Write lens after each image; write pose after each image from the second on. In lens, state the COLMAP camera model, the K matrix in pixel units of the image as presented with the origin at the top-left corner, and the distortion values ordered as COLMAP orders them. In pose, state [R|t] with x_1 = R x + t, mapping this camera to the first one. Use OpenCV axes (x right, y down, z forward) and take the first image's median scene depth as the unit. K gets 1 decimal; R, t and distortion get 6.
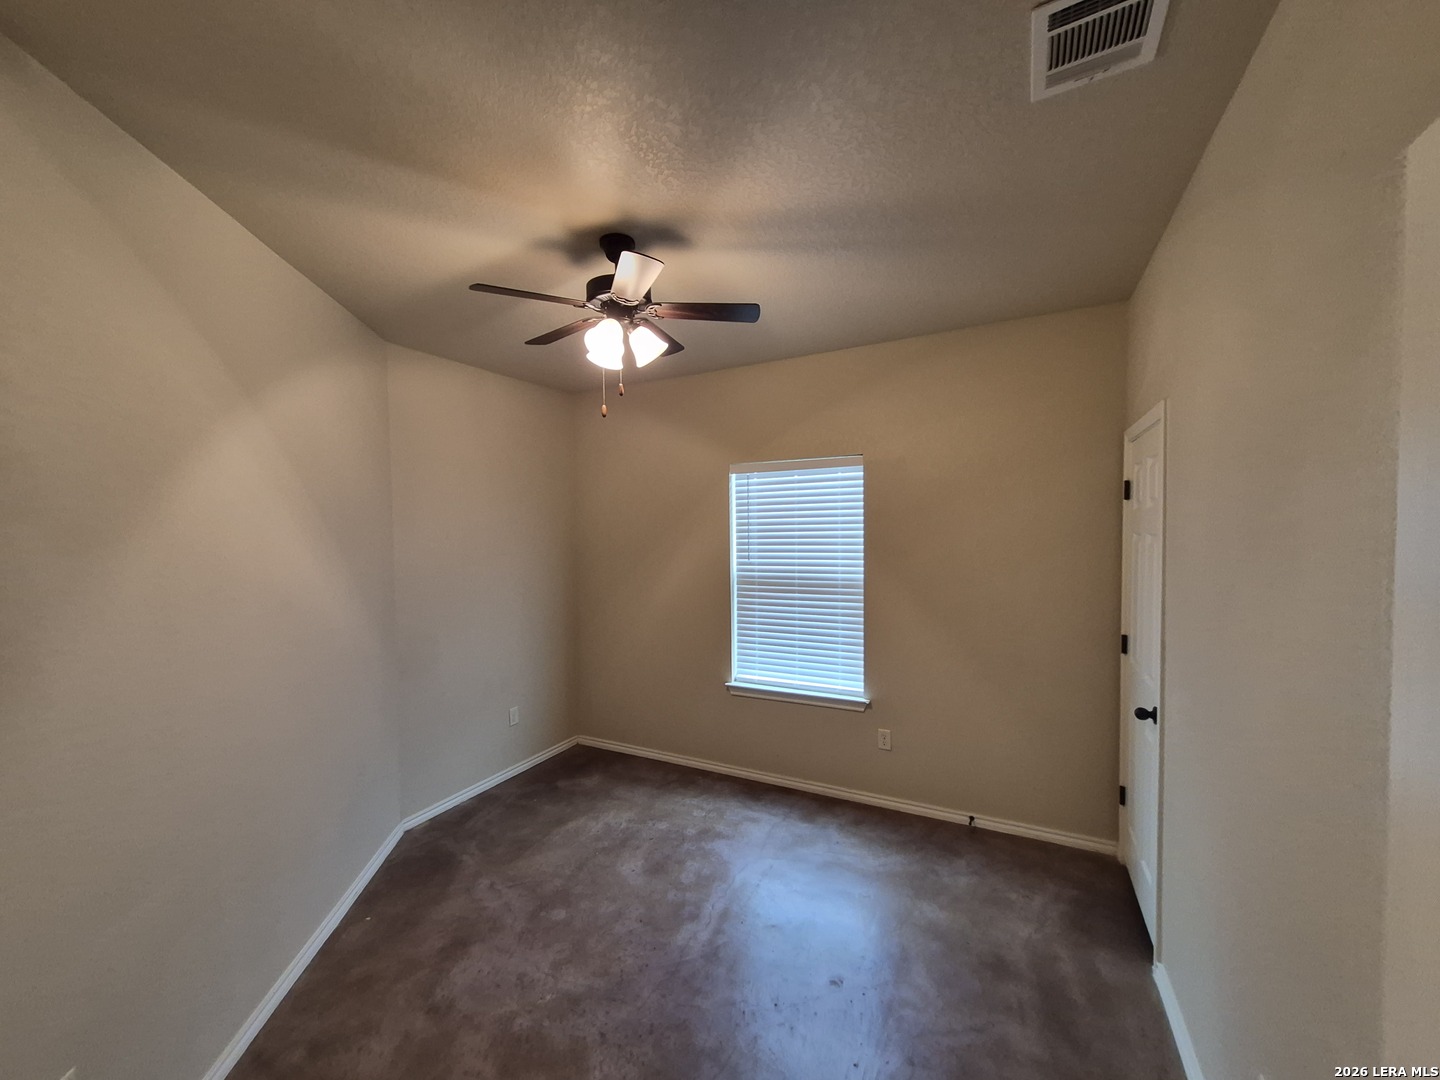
lens RADIAL K [[565.6, 0, 707.2], [0, 565.6, 539.9], [0, 0, 1]] dist [0.009234, -0.000869]
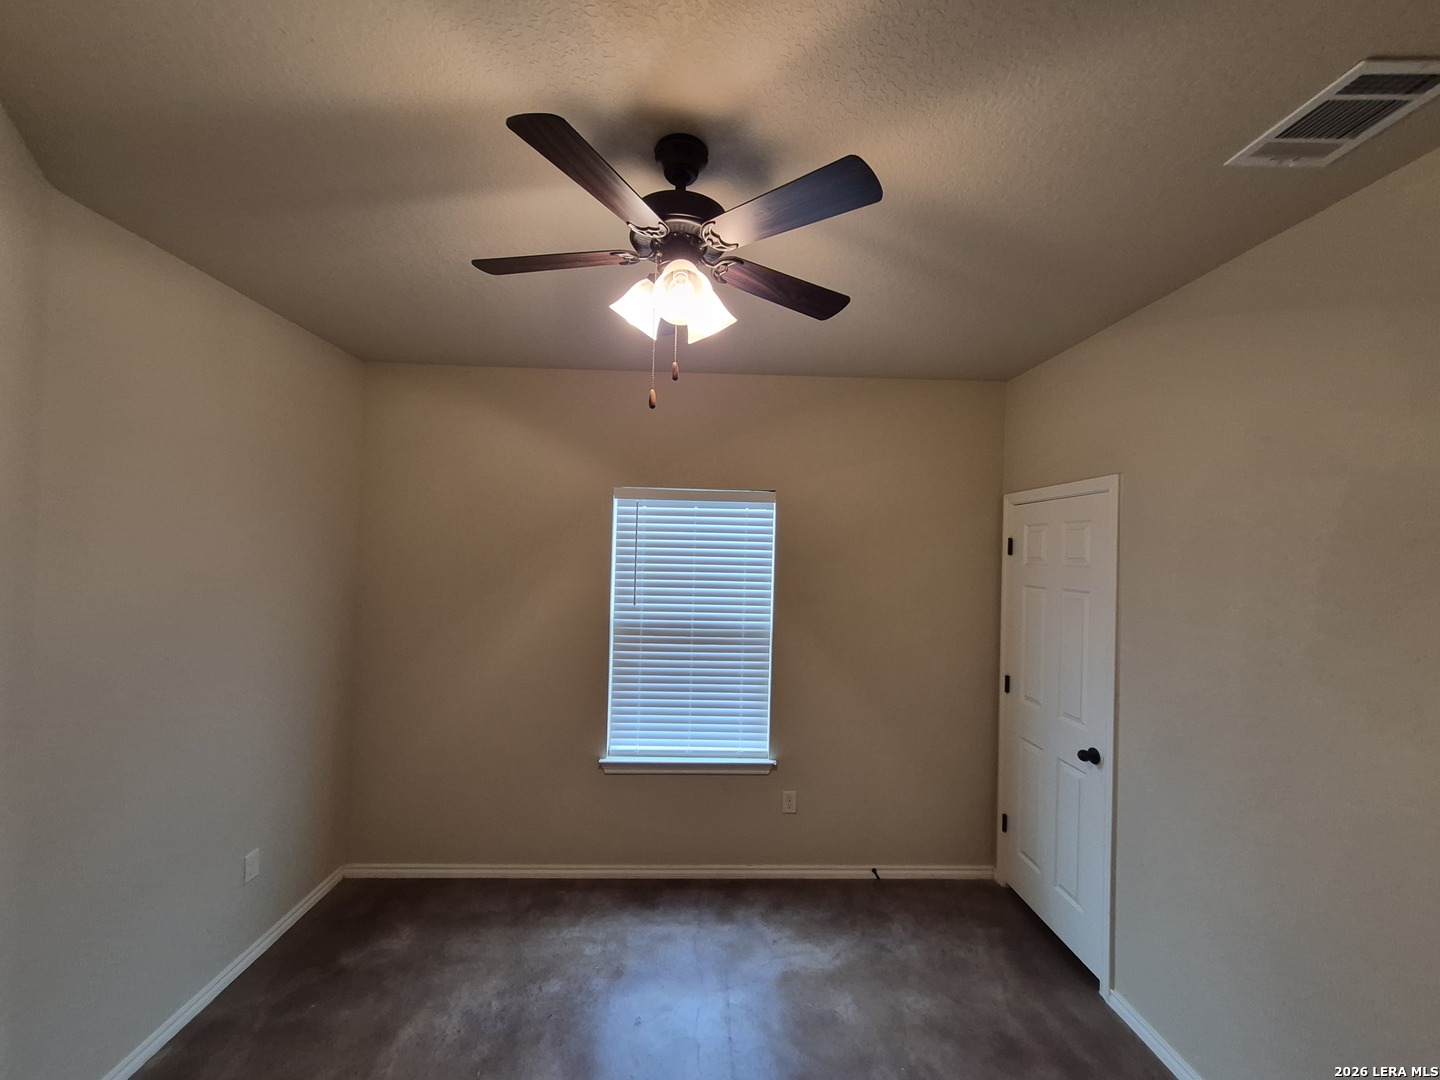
lens RADIAL K [[565.6, 0, 708.2], [0, 565.6, 541.4], [0, 0, 1]] dist [0.009234, -0.000869]
pose [[0.866114, 0.048013, 0.497535, -0.275898], [-0.027622, 0.998452, -0.048268, -0.021296], [-0.499082, 0.028063, 0.866100, 0.256714]]
